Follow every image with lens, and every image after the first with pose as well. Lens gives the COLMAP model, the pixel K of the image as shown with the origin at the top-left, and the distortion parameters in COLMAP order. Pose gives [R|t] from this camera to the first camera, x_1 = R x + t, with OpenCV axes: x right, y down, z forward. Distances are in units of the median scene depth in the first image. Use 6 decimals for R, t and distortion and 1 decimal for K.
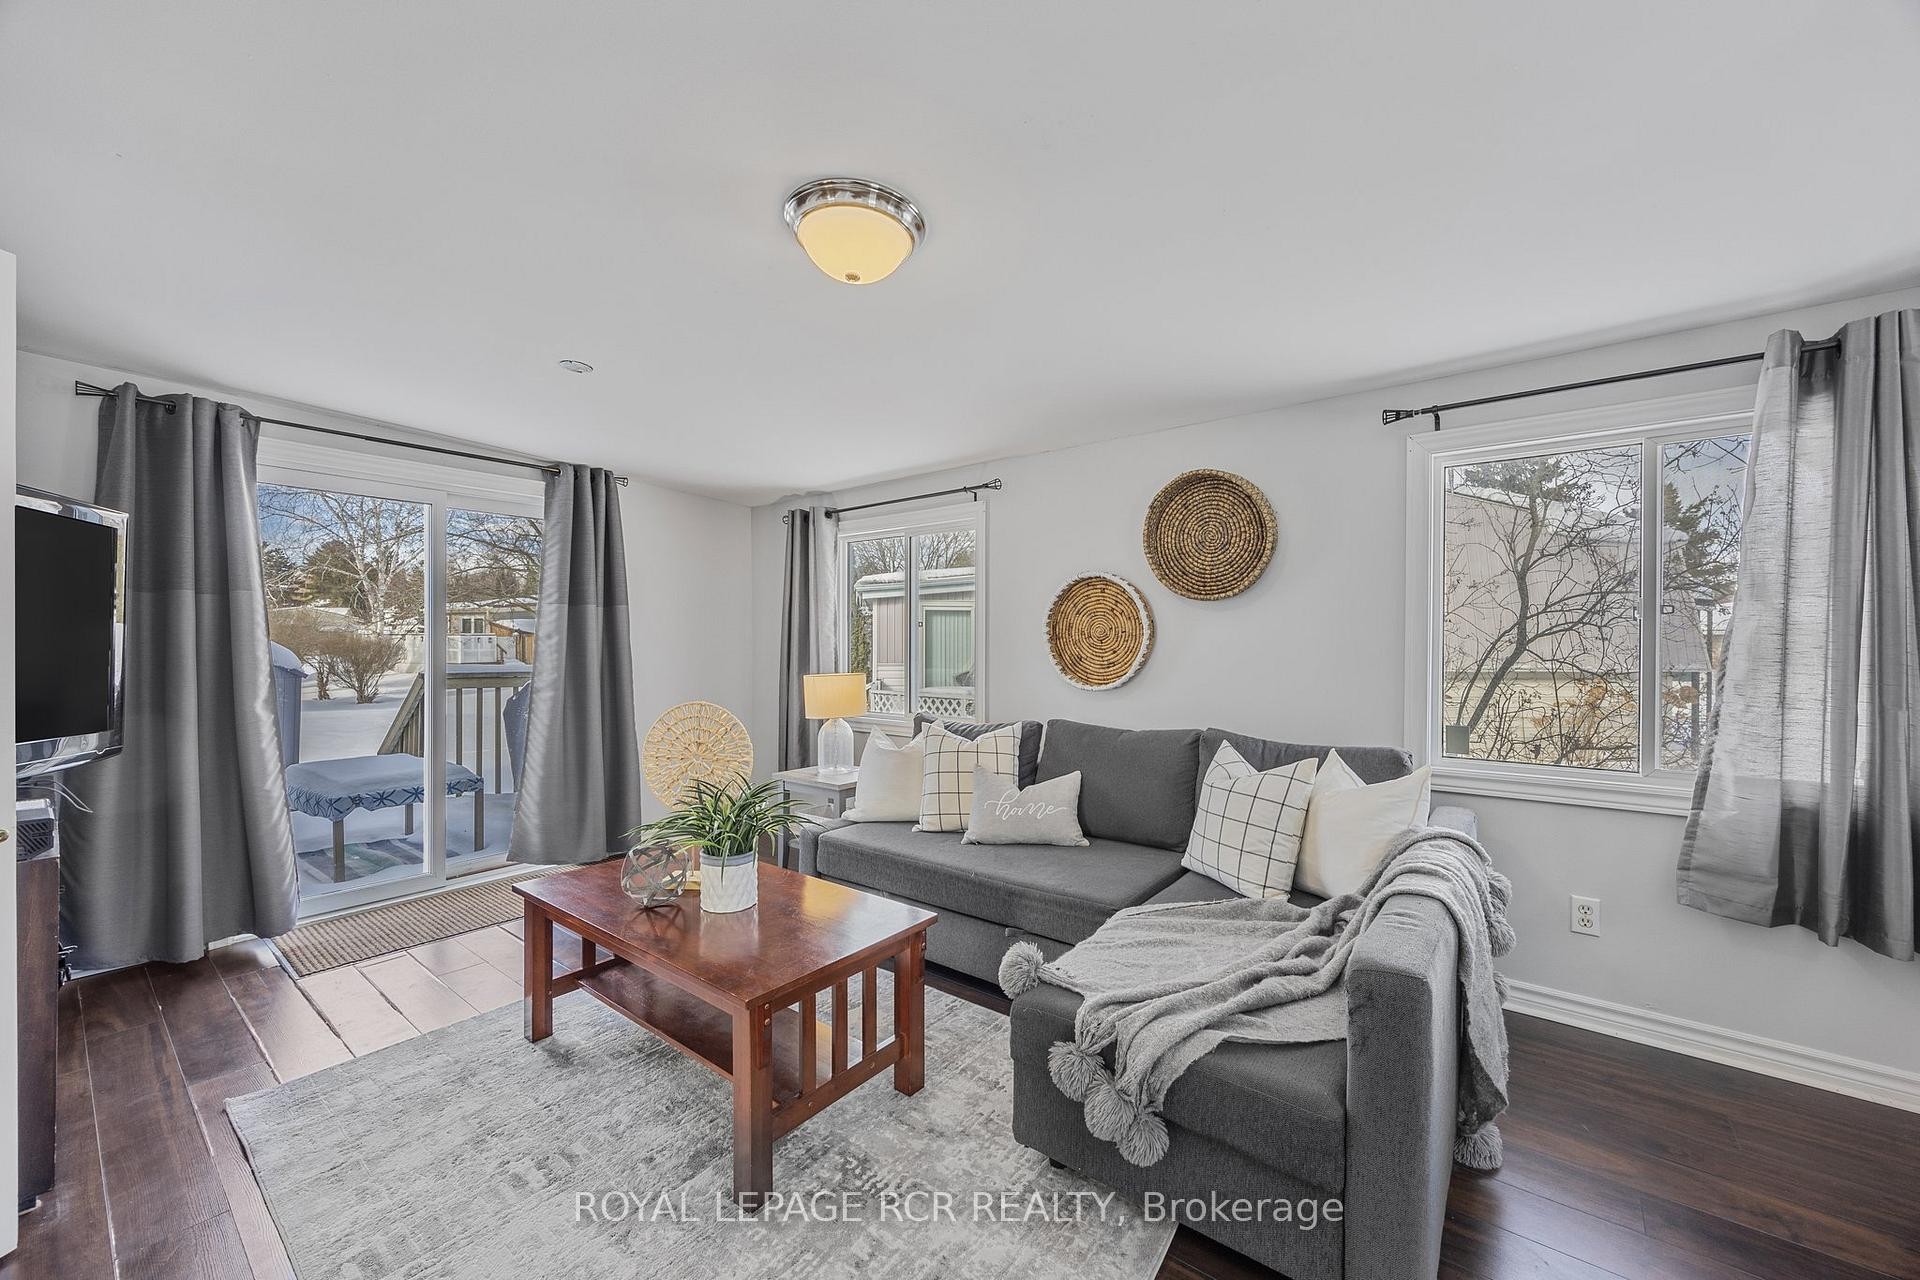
lens RADIAL K [[741.3, 0, 964.8], [0, 741.3, 648.6], [0, 0, 1]] dist [-0.001169, -0.000061]
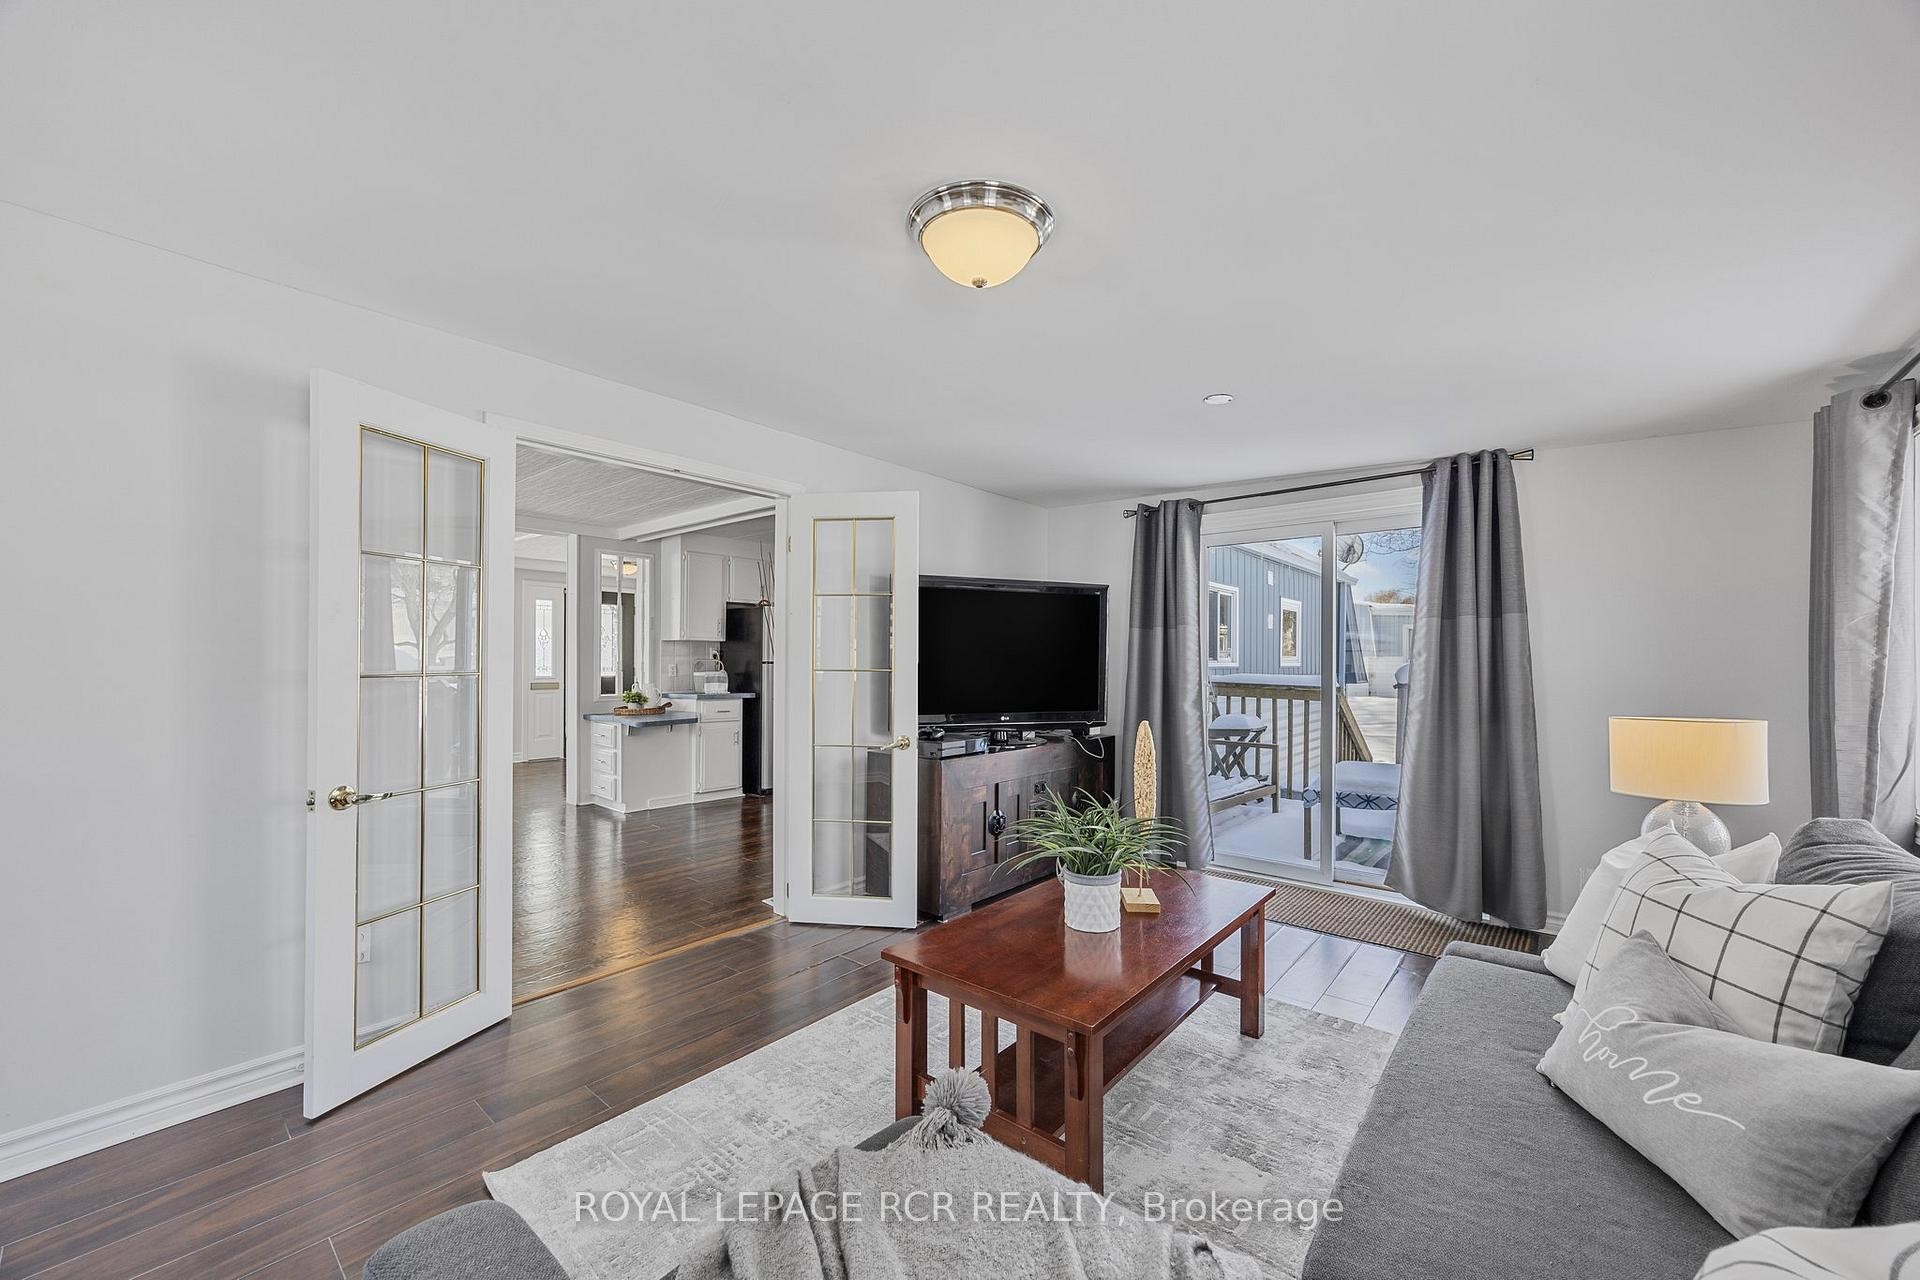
lens RADIAL K [[735.5, 0, 965.0], [0, 735.5, 650.5], [0, 0, 1]] dist [0.000641, -0.000123]
pose [[-0.030576, -0.014862, -0.999422, 0.479647], [-0.003876, 0.999884, -0.014750, -0.005801], [0.999525, 0.003423, -0.030630, 0.615739]]
